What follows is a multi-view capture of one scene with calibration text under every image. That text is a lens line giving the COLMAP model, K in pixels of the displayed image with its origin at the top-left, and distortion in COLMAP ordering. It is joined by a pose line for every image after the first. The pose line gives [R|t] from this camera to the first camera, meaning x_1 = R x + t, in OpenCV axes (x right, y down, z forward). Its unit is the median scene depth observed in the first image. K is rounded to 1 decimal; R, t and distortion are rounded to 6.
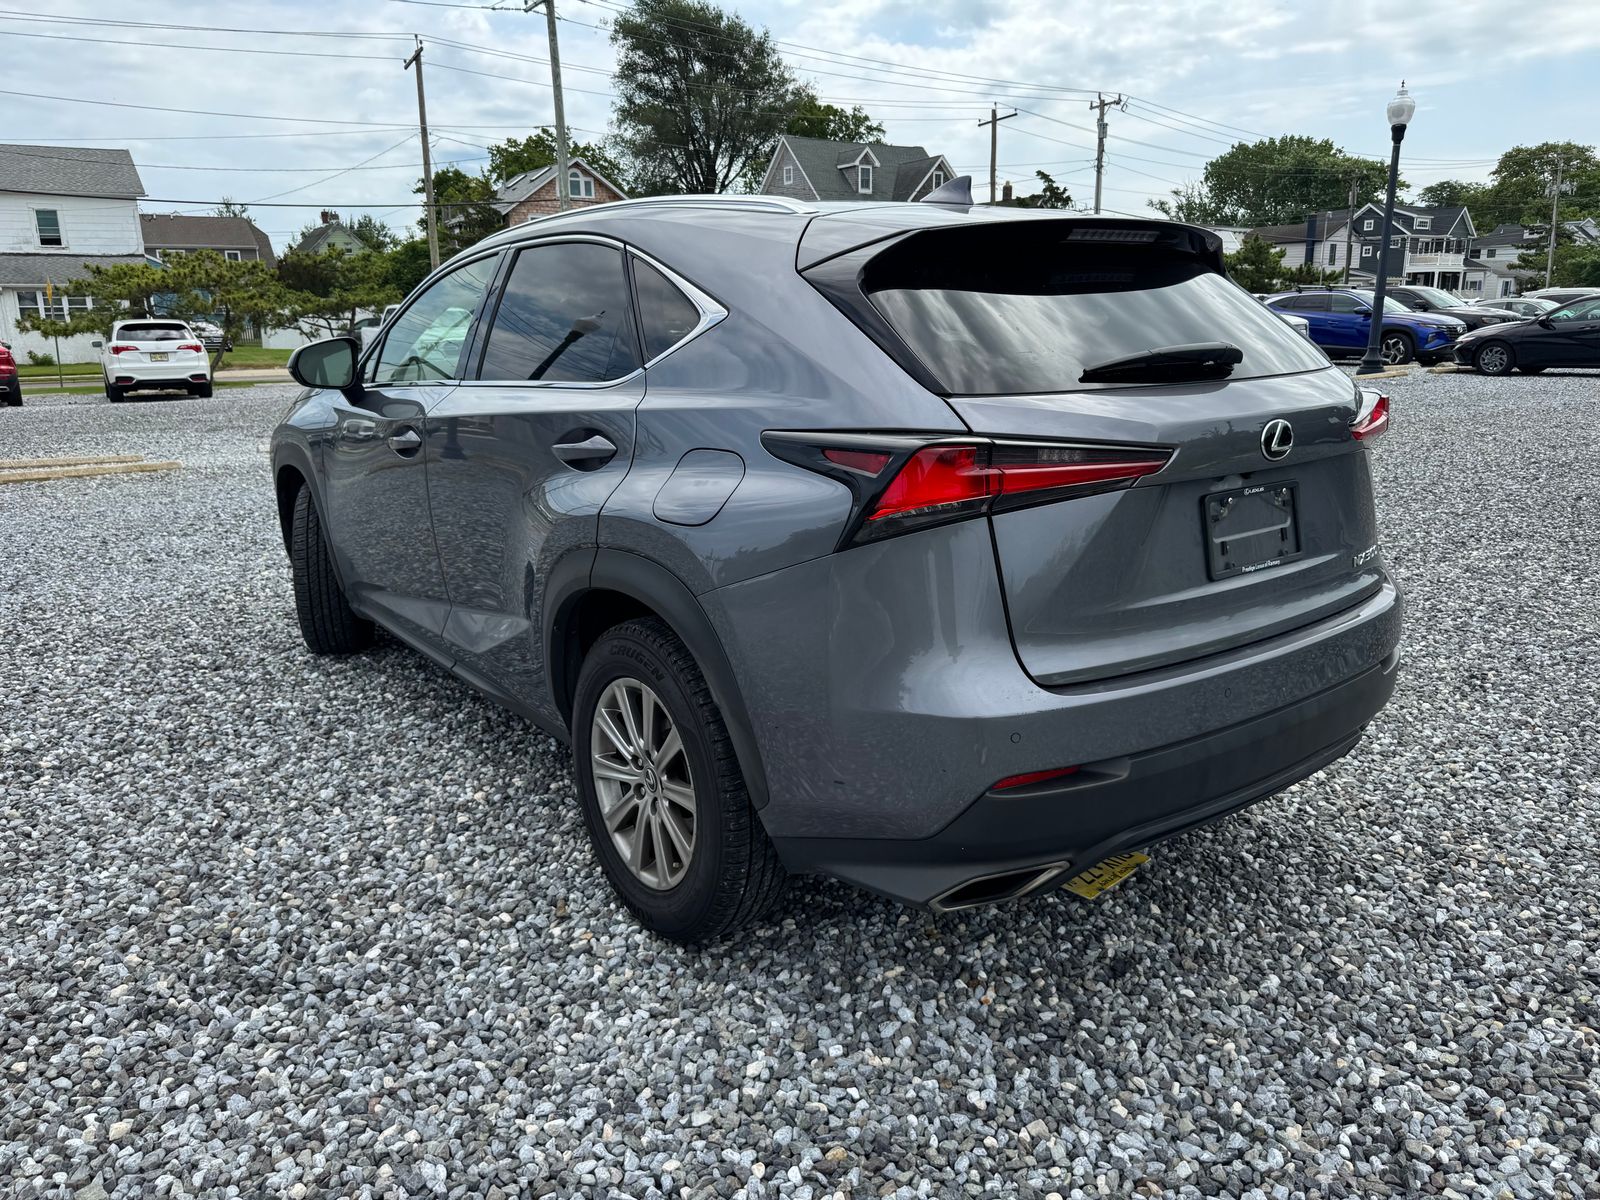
lens RADIAL K [[1128.4, 0, 800.0], [0, 1128.4, 600.0], [0, 0, 1]] dist [0.005906, -0.005013]
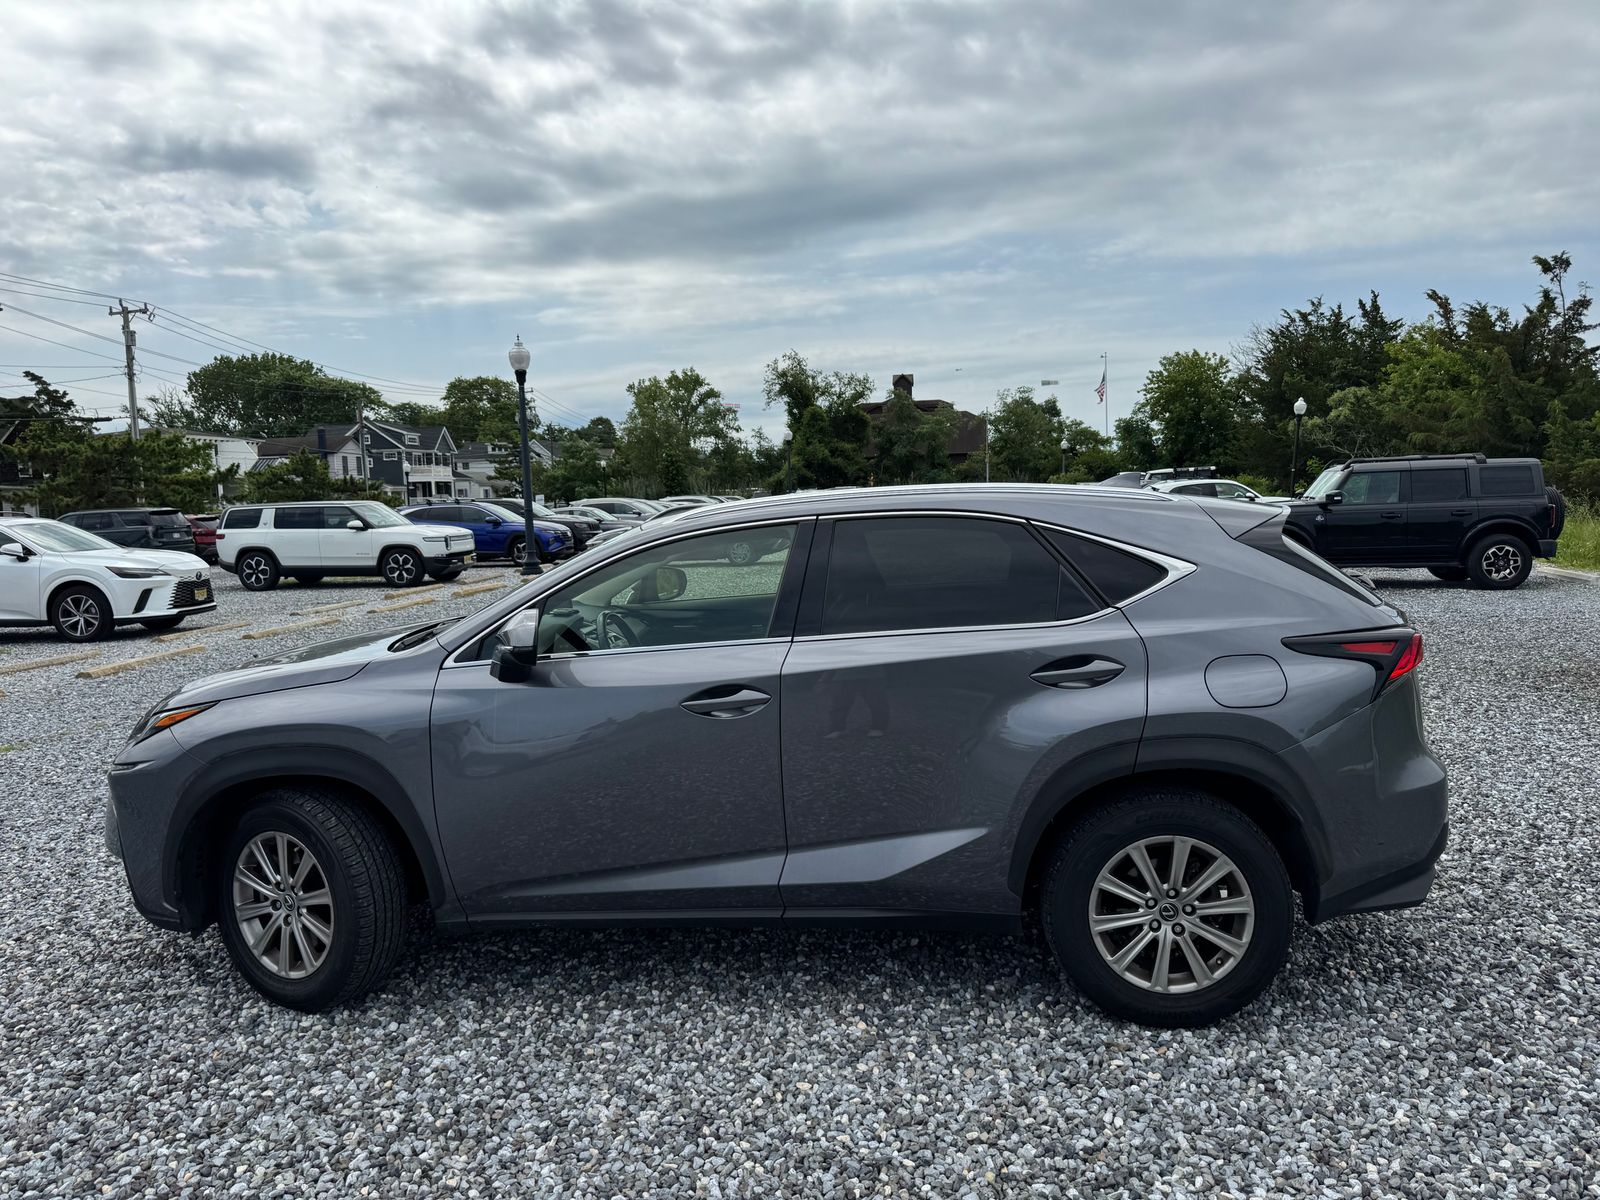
lens RADIAL K [[1128.4, 0, 800.0], [0, 1128.4, 600.0], [0, 0, 1]] dist [0.005906, -0.005013]
pose [[0.685178, -0.073641, 0.724644, -1.214782], [0.200374, 0.975547, -0.090322, -0.146467], [-0.700273, 0.207086, 0.683179, 0.286616]]
